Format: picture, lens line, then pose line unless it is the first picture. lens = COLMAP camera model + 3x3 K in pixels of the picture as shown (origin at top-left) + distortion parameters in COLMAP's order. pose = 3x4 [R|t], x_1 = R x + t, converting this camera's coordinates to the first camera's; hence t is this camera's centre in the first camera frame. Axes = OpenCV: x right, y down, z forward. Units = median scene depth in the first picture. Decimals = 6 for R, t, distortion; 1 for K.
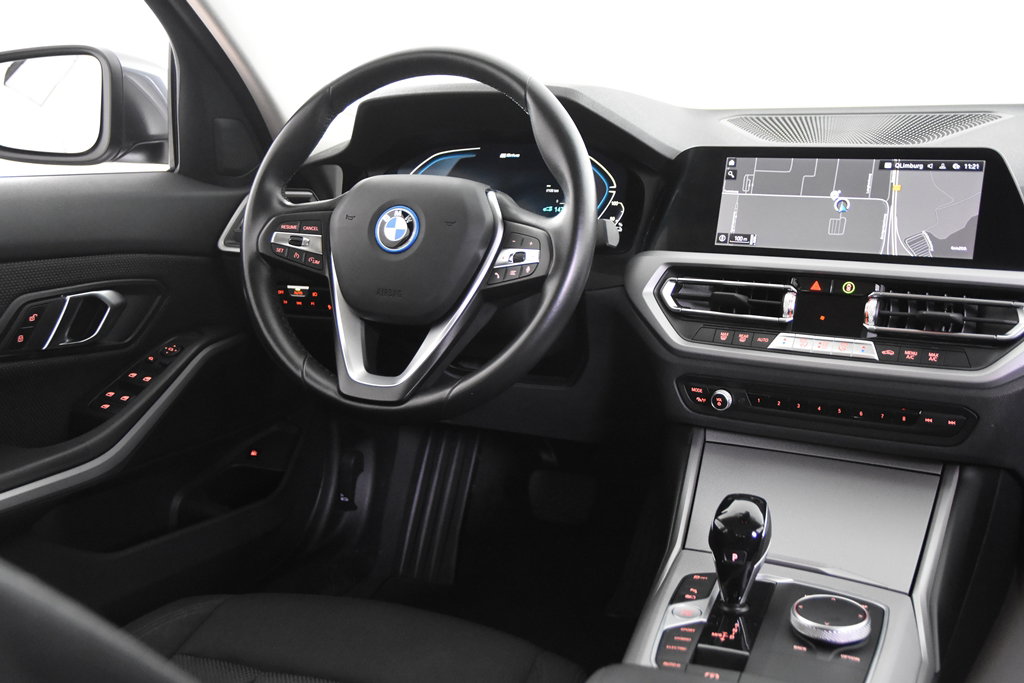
lens RADIAL K [[1050.1, 0, 512.0], [0, 1050.1, 341.5], [0, 0, 1]] dist [-0.005914, 0.013373]
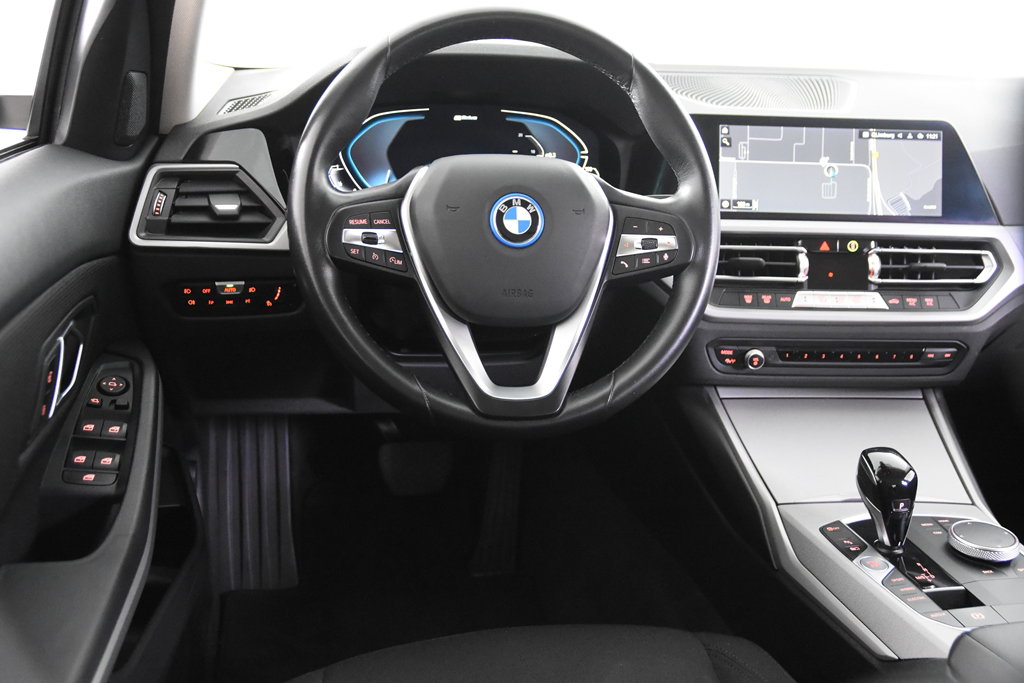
lens RADIAL K [[1050.1, 0, 512.0], [0, 1050.1, 341.5], [0, 0, 1]] dist [-0.005914, 0.013373]
pose [[0.832182, -0.127442, 0.539659, -0.590452], [0.076943, 0.990355, 0.115225, -0.105958], [-0.549138, -0.054365, 0.833962, 0.253932]]
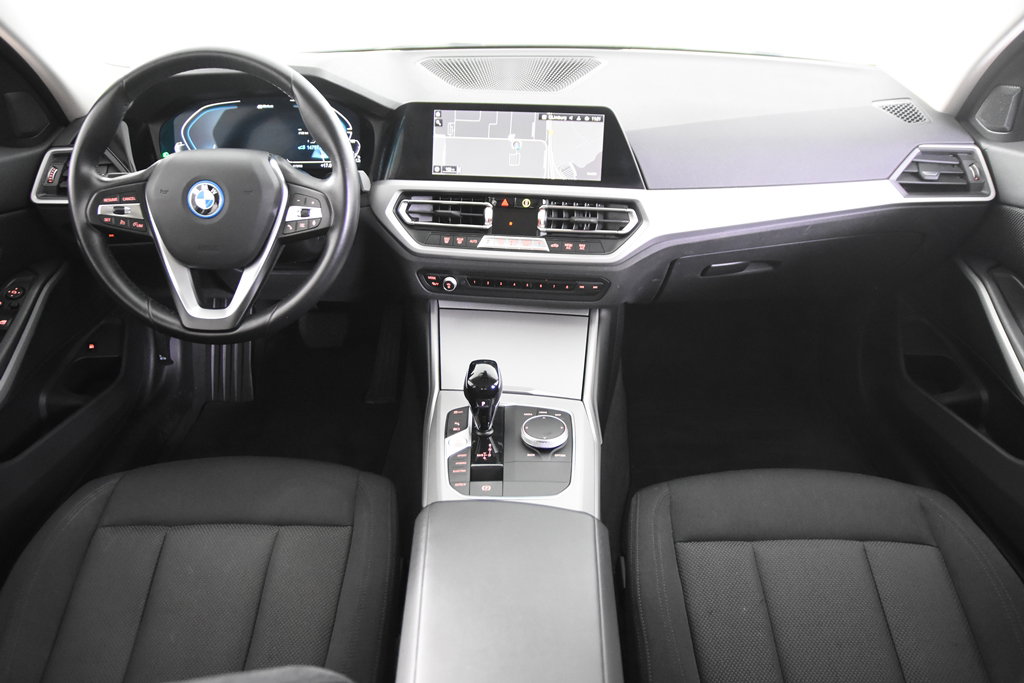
lens RADIAL K [[760.4, 0, 512.0], [0, 760.4, 341.5], [0, 0, 1]] dist [-0.146215, 0.129685]
pose [[0.925922, -0.171643, 0.336463, -0.095518], [0.072342, 0.954881, 0.288044, -0.172610], [-0.370723, -0.242366, 0.896562, -0.012739]]
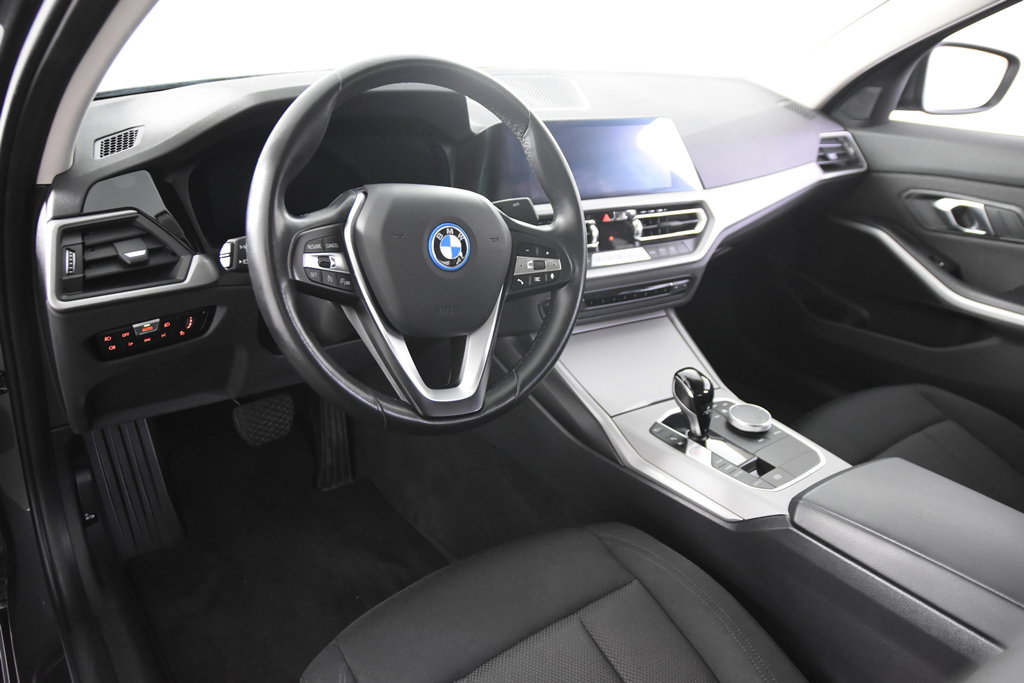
lens RADIAL K [[760.4, 0, 512.0], [0, 760.4, 341.5], [0, 0, 1]] dist [-0.146215, 0.129685]
pose [[0.507520, -0.331333, 0.795388, -0.678145], [0.127222, 0.941807, 0.311149, -0.236099], [-0.852196, -0.056724, 0.520139, 0.549695]]
